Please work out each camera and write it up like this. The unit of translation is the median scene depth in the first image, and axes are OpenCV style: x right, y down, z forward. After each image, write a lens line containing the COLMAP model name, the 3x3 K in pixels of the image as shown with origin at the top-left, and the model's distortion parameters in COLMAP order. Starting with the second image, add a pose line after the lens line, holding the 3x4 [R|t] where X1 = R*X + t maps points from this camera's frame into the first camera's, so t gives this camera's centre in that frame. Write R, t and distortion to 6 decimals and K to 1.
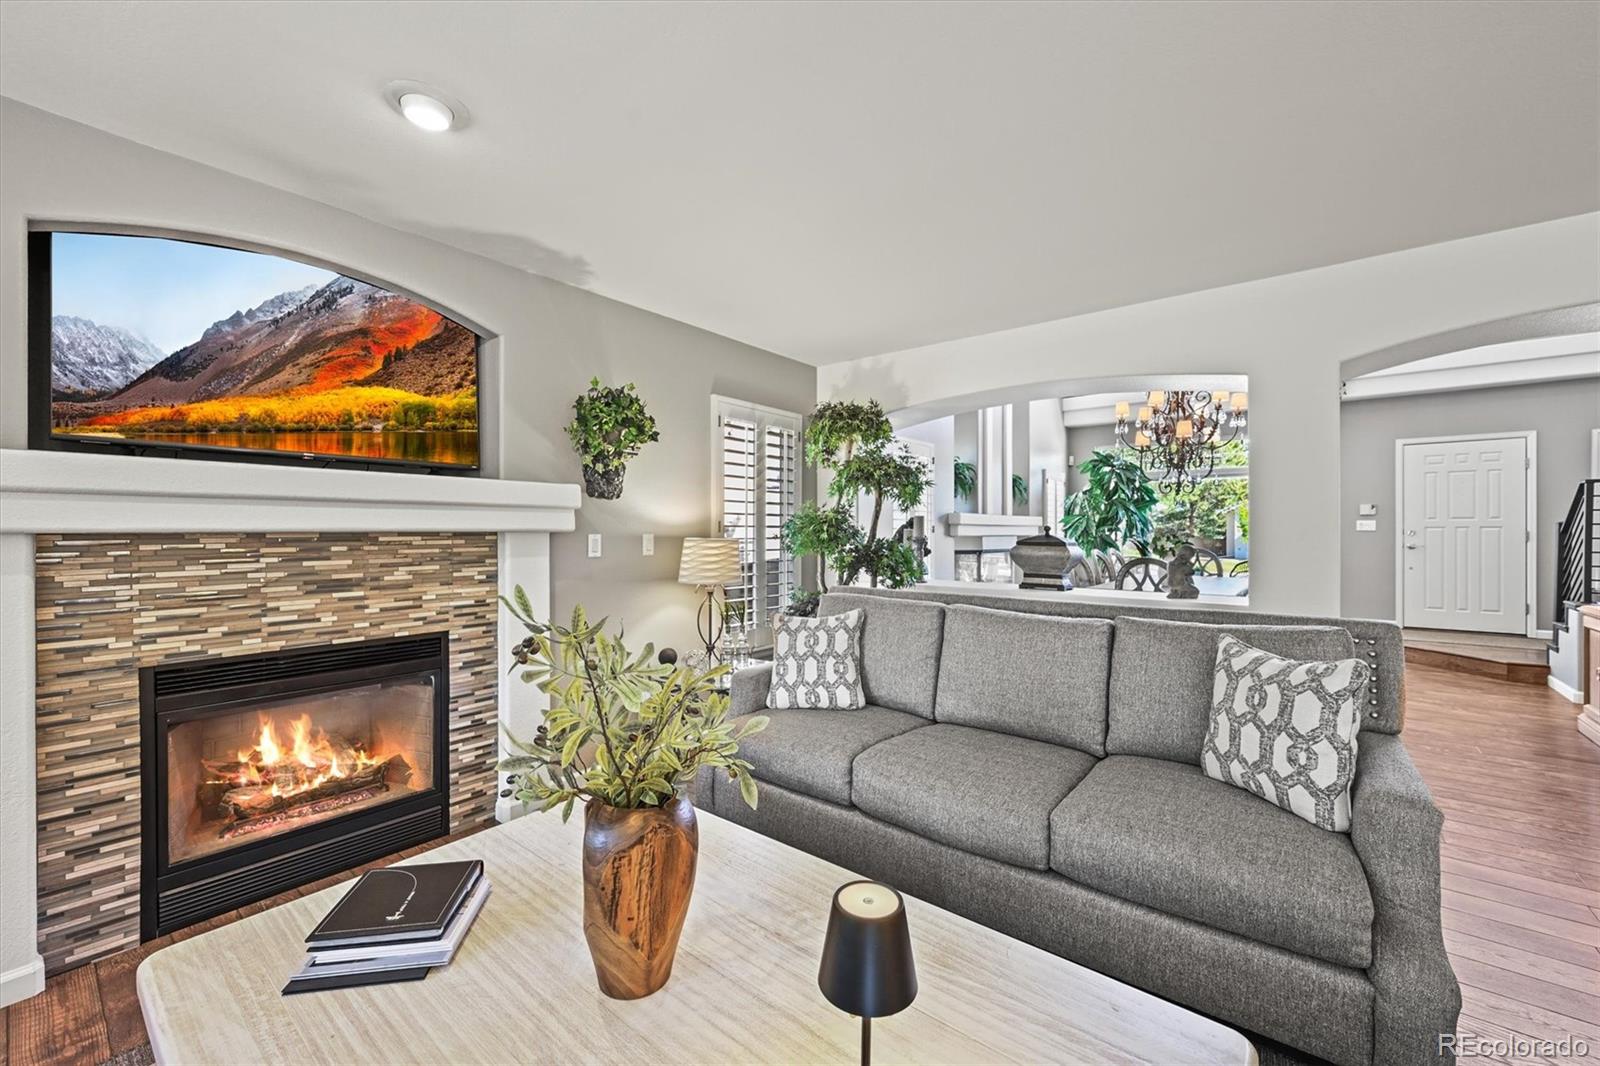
lens RADIAL K [[630.8, 0, 798.3], [0, 630.8, 536.3], [0, 0, 1]] dist [-0.004160, -0.000022]
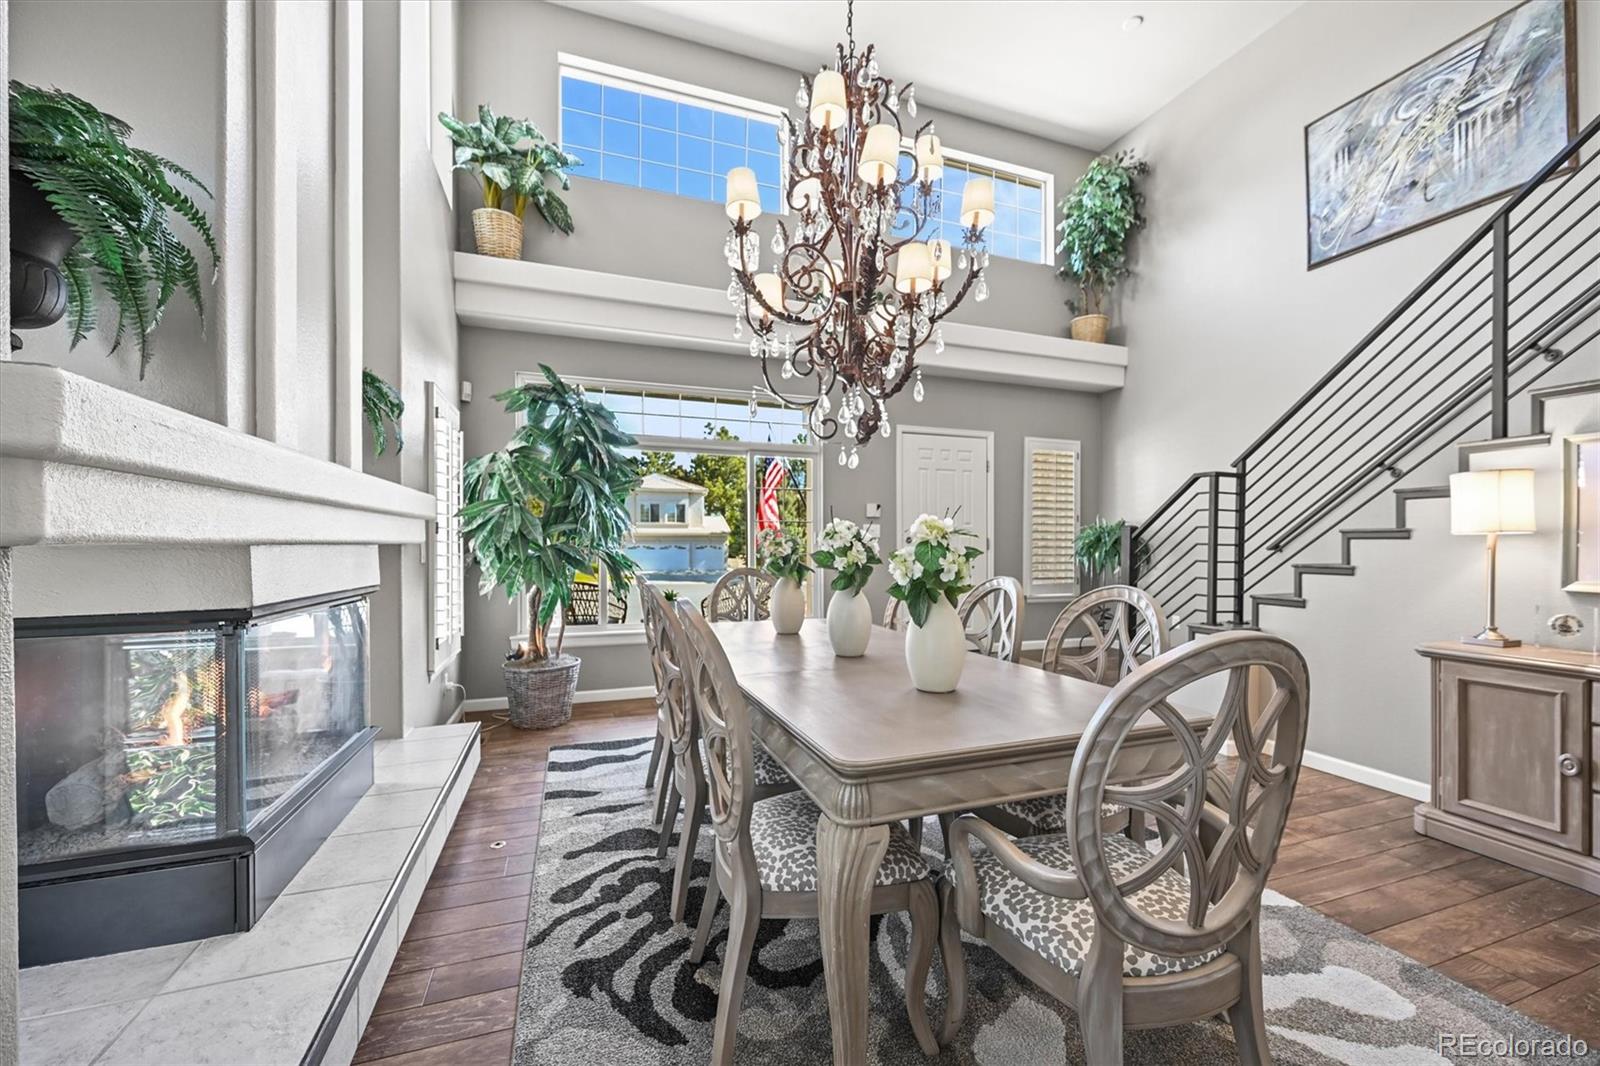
lens RADIAL K [[630.8, 0, 798.9], [0, 630.8, 545.0], [0, 0, 1]] dist [-0.004160, -0.000022]
pose [[0.517997, -0.000359, 0.855383, 0.244852], [0.005522, 0.999980, -0.002924, 0.002762], [-0.855365, 0.006238, 0.517989, 0.870920]]
